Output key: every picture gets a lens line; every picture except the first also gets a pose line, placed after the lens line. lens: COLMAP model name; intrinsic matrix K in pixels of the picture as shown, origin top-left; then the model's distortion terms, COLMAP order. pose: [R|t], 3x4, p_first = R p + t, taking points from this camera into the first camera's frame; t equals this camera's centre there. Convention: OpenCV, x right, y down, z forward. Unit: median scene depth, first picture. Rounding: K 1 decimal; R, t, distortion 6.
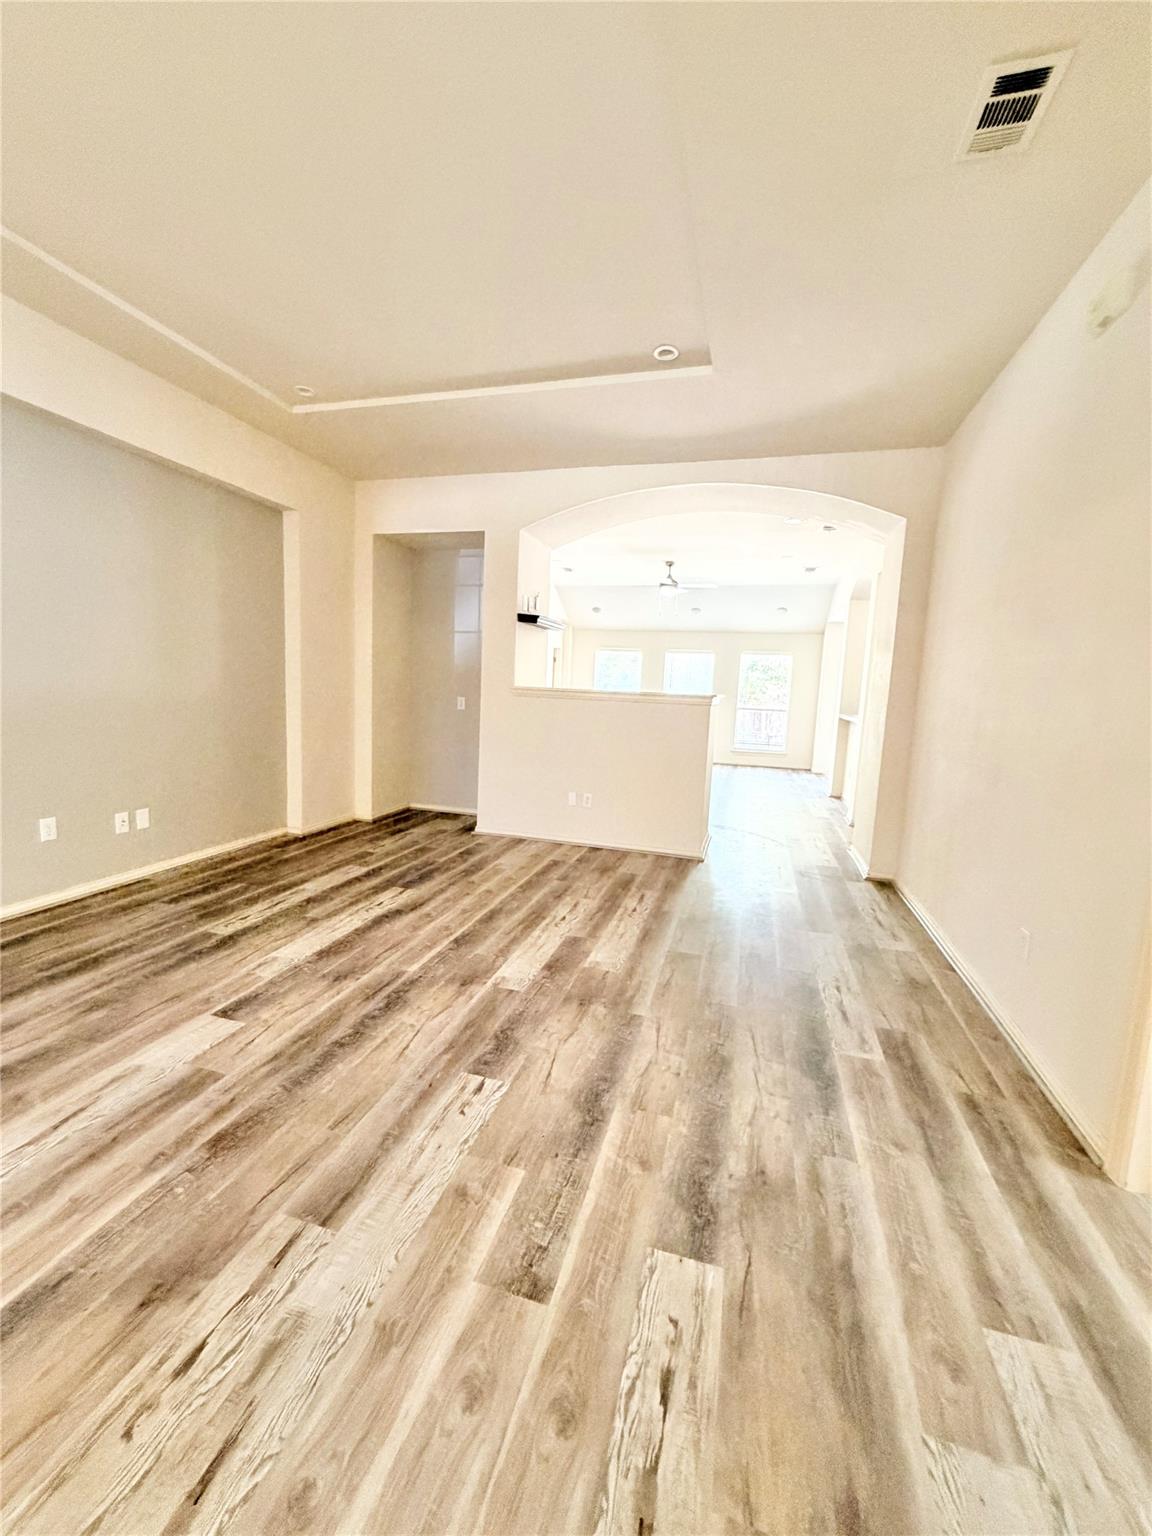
lens RADIAL K [[617.2, 0, 576.0], [0, 617.2, 768.0], [0, 0, 1]] dist [-0.001701, -0.000042]
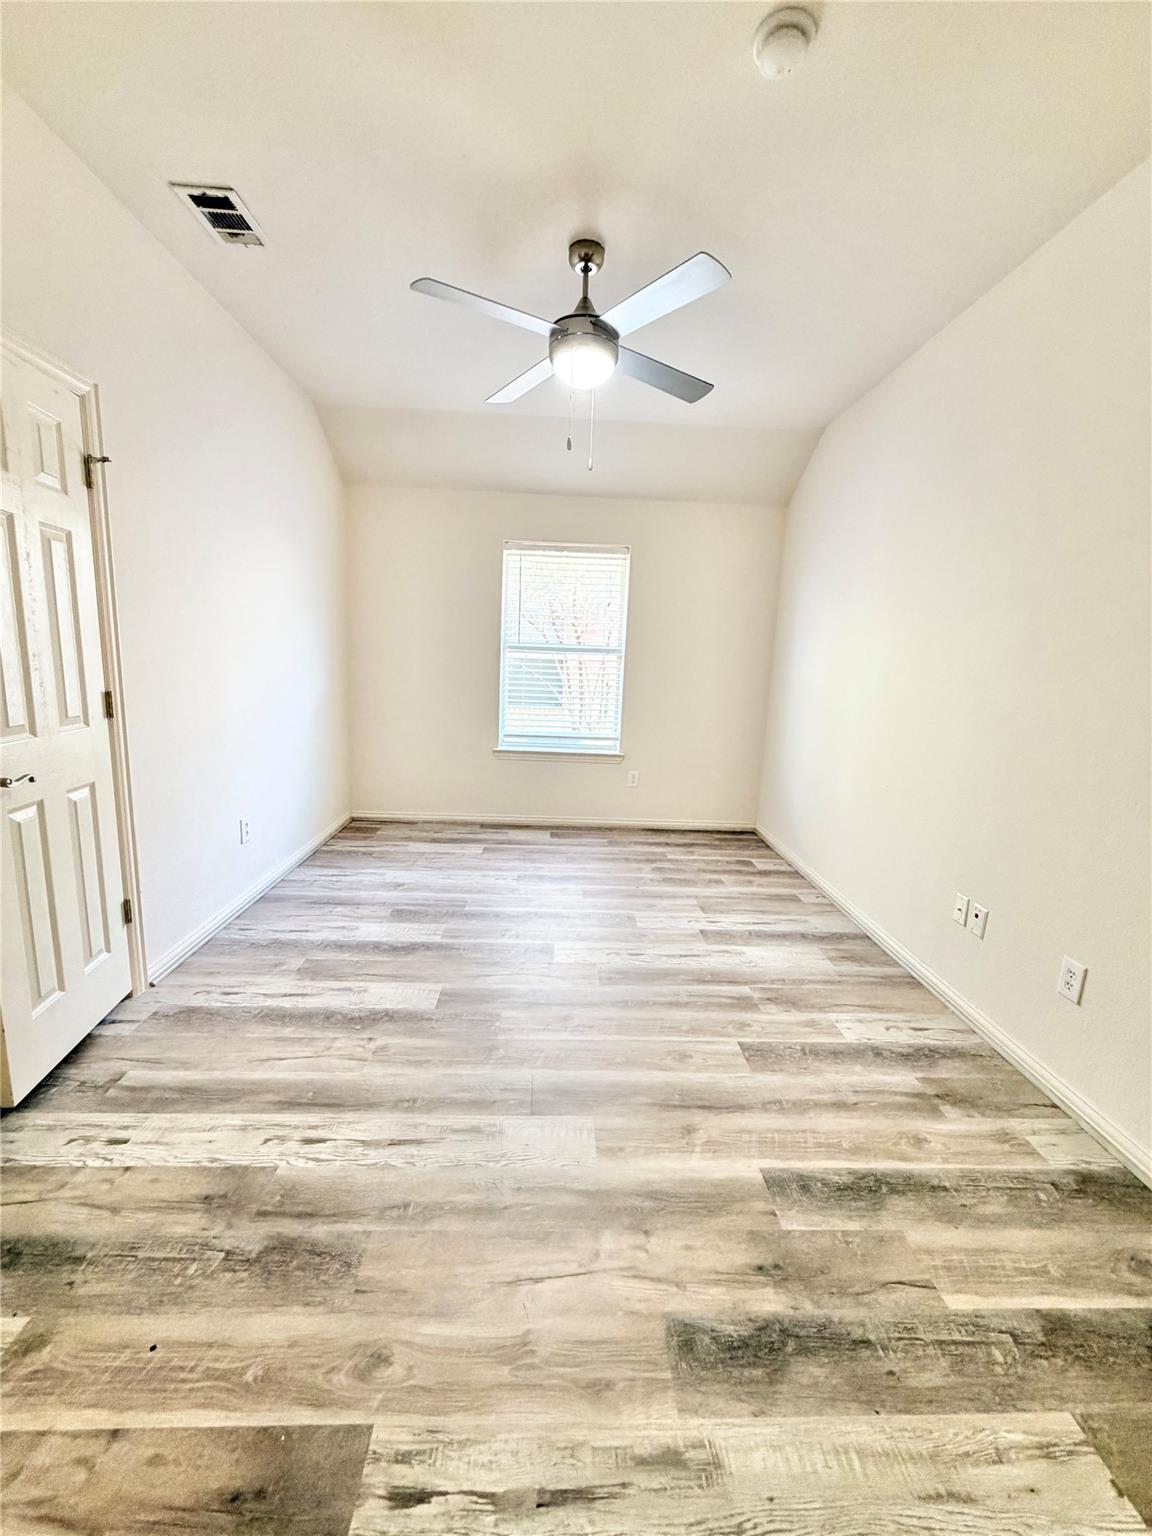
lens RADIAL K [[617.2, 0, 576.0], [0, 617.2, 768.0], [0, 0, 1]] dist [-0.001701, -0.000042]
pose [[-0.324168, -0.211035, 0.922160, -1.143256], [0.065273, 0.967487, 0.244354, -0.140758], [-0.943745, 0.139404, -0.299853, 0.704169]]
